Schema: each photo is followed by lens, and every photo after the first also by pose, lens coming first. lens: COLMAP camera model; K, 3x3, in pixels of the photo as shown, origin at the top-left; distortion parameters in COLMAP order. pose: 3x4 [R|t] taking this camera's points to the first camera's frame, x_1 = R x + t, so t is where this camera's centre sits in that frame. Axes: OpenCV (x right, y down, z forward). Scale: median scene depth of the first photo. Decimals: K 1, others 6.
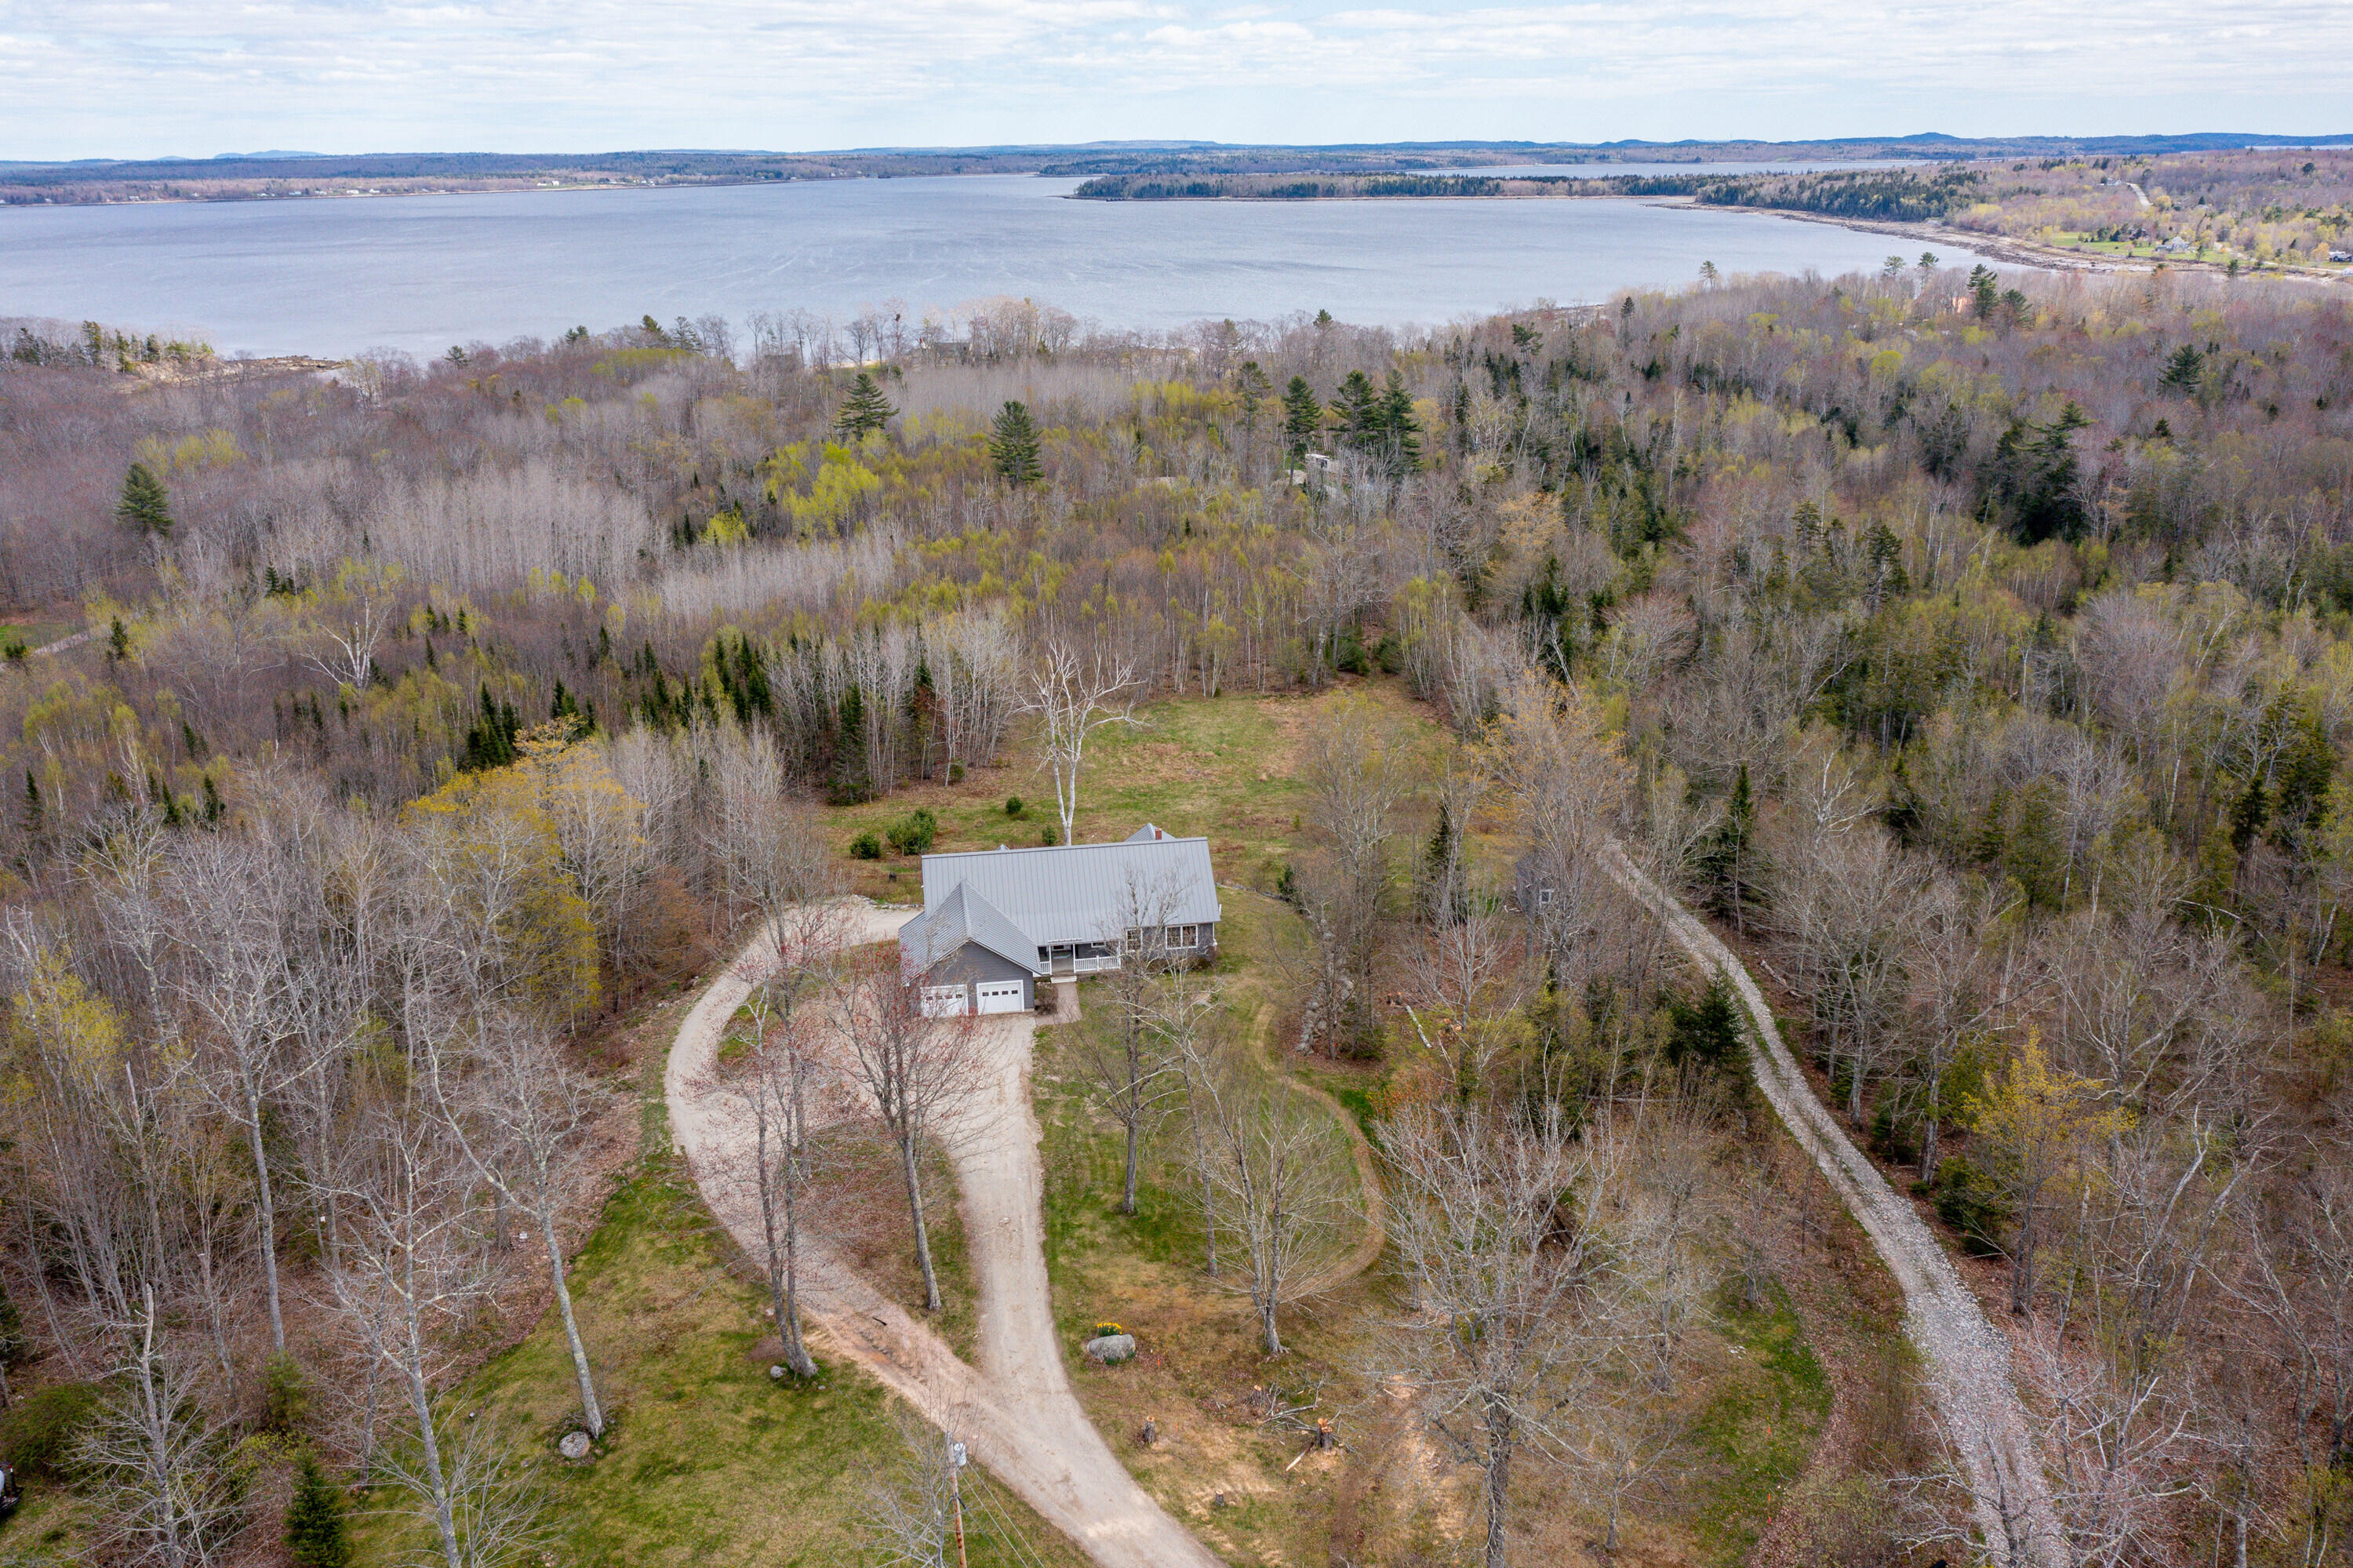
lens RADIAL K [[1815.7, 0, 1176.5], [0, 1815.7, 784.0], [0, 0, 1]] dist [-0.018003, -0.002153]
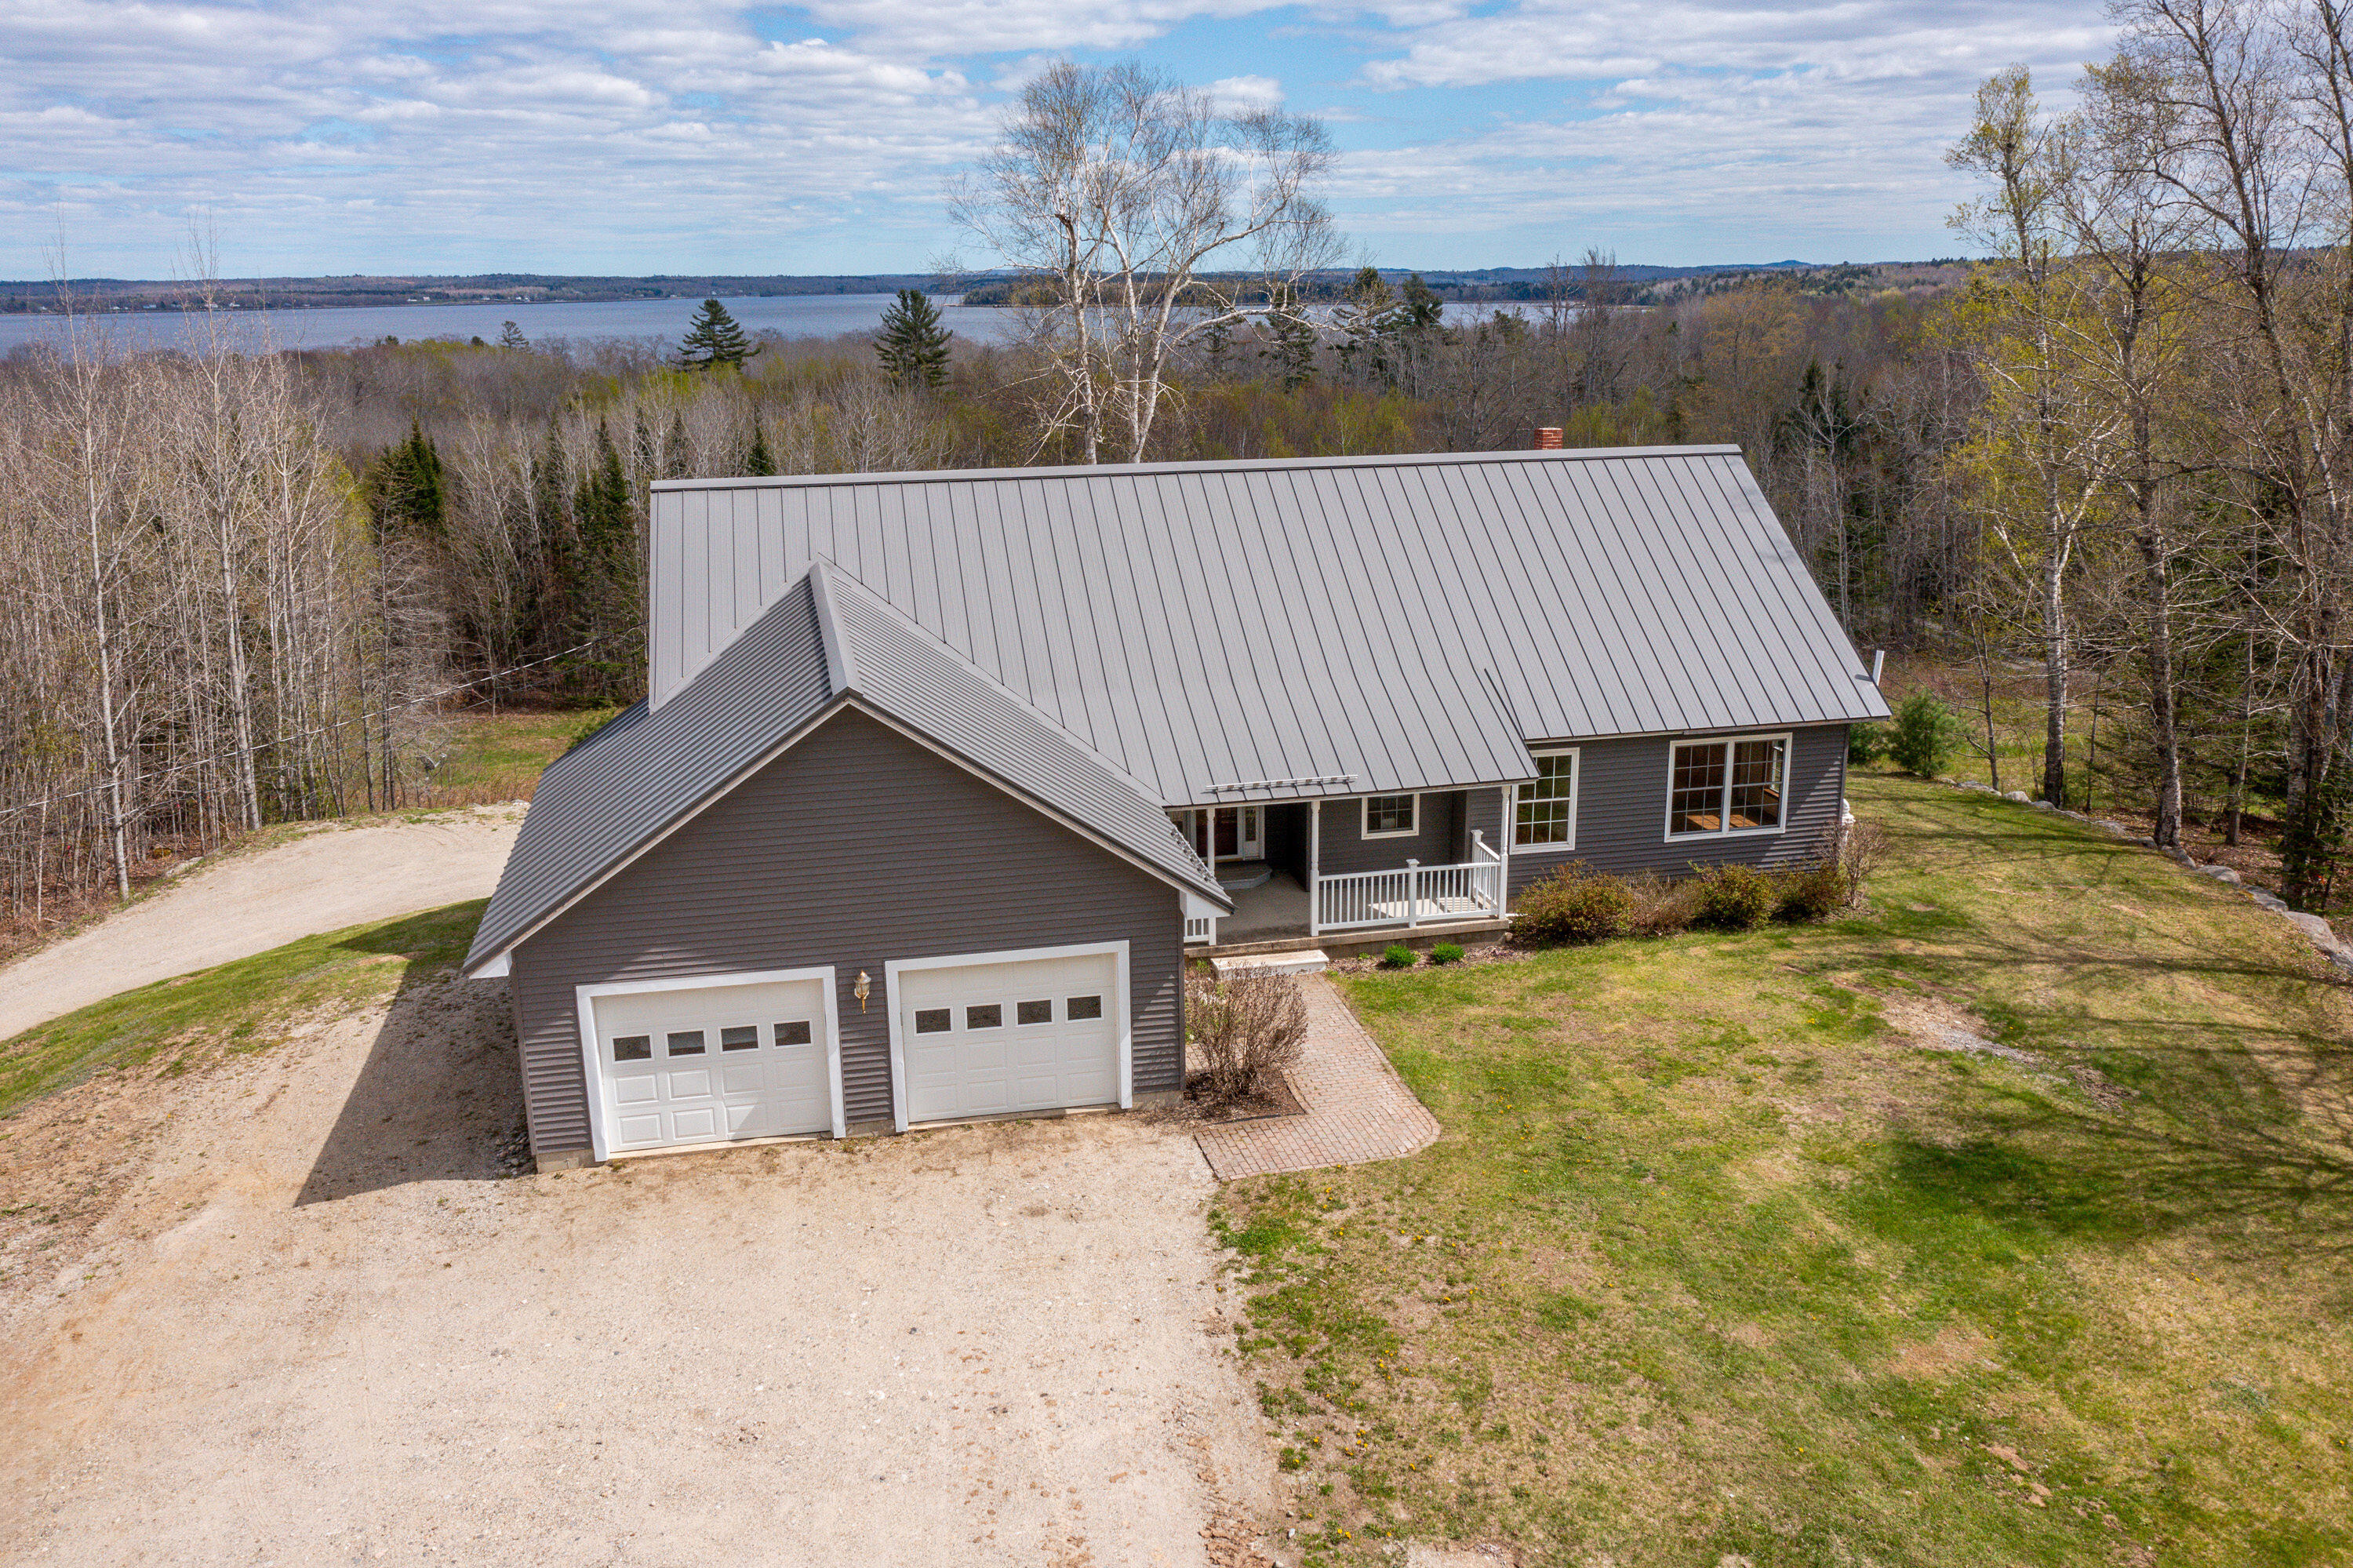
lens RADIAL K [[1815.7, 0, 1176.5], [0, 1815.7, 784.0], [0, 0, 1]] dist [-0.018003, -0.002153]
pose [[0.998018, -0.014989, 0.061120, -0.058709], [0.019072, 0.997586, -0.066769, 0.067330], [-0.059972, 0.067802, 0.995895, 0.521905]]
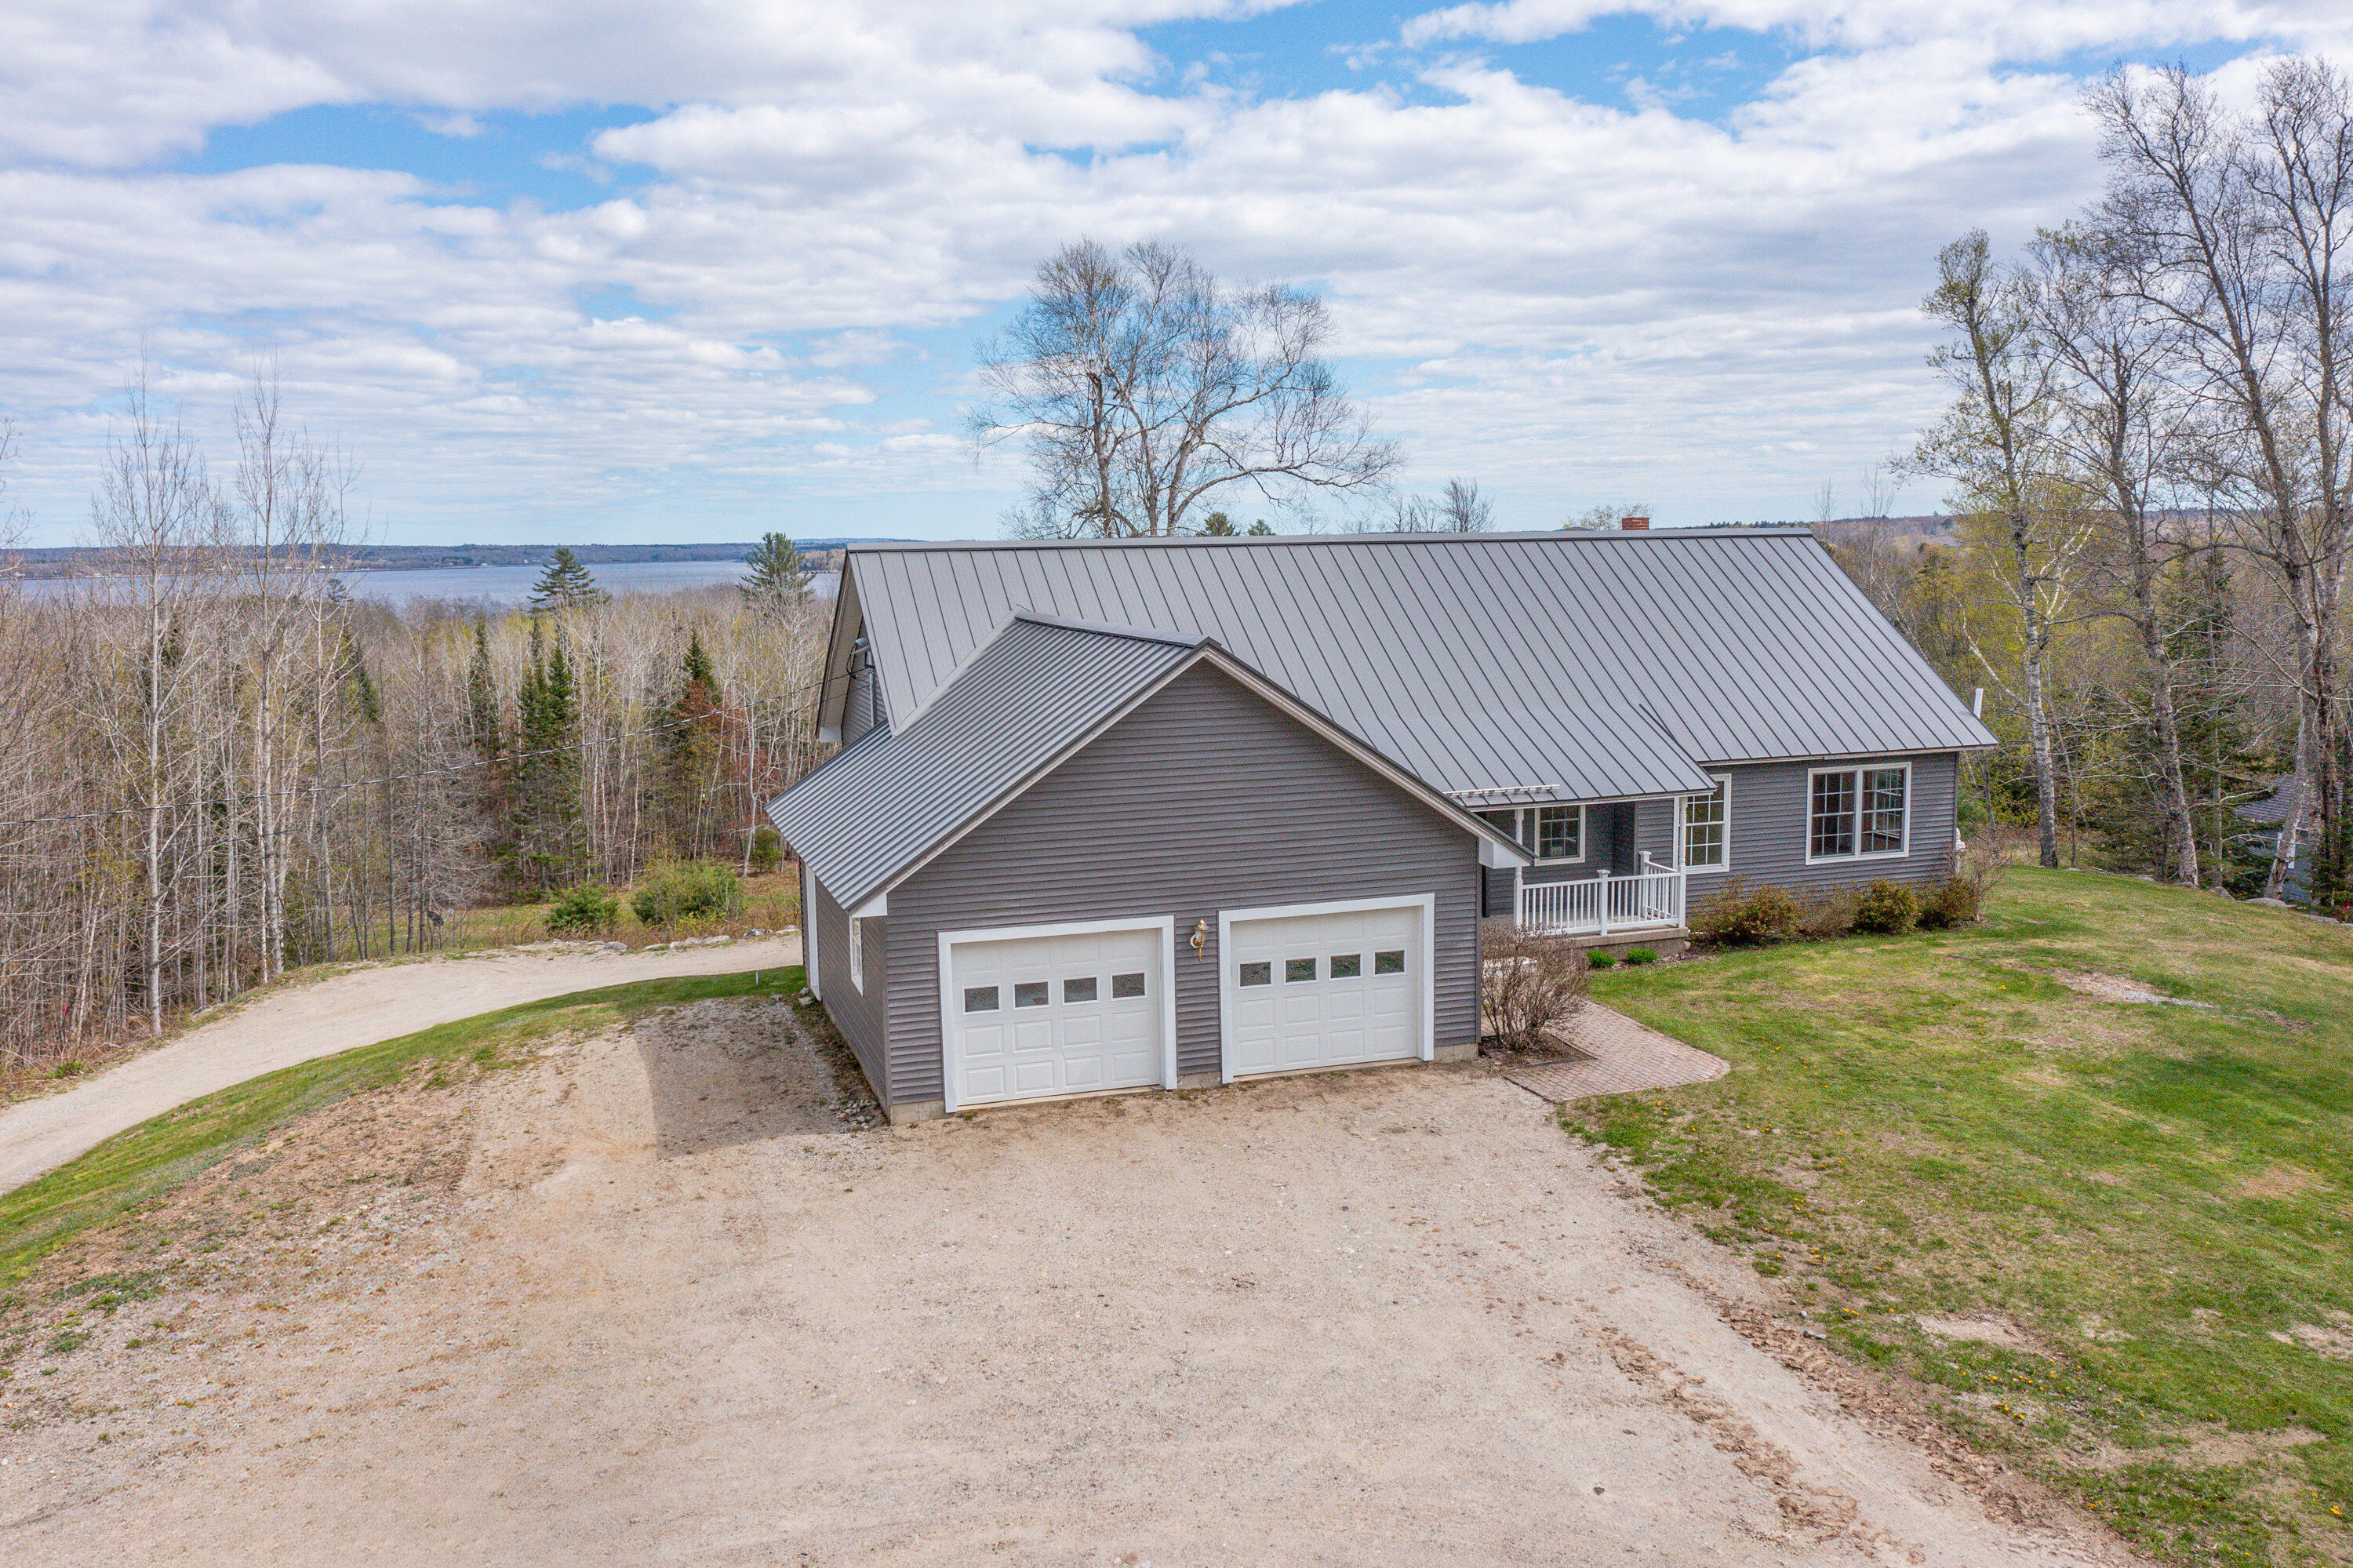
lens RADIAL K [[1822.2, 0, 1176.5], [0, 1822.2, 784.0], [0, 0, 1]] dist [-0.010776, -0.001817]
pose [[0.986688, -0.022946, 0.160998, -0.093744], [0.055963, 0.977440, -0.203667, 0.087575], [-0.152692, 0.209965, 0.965712, 0.519524]]
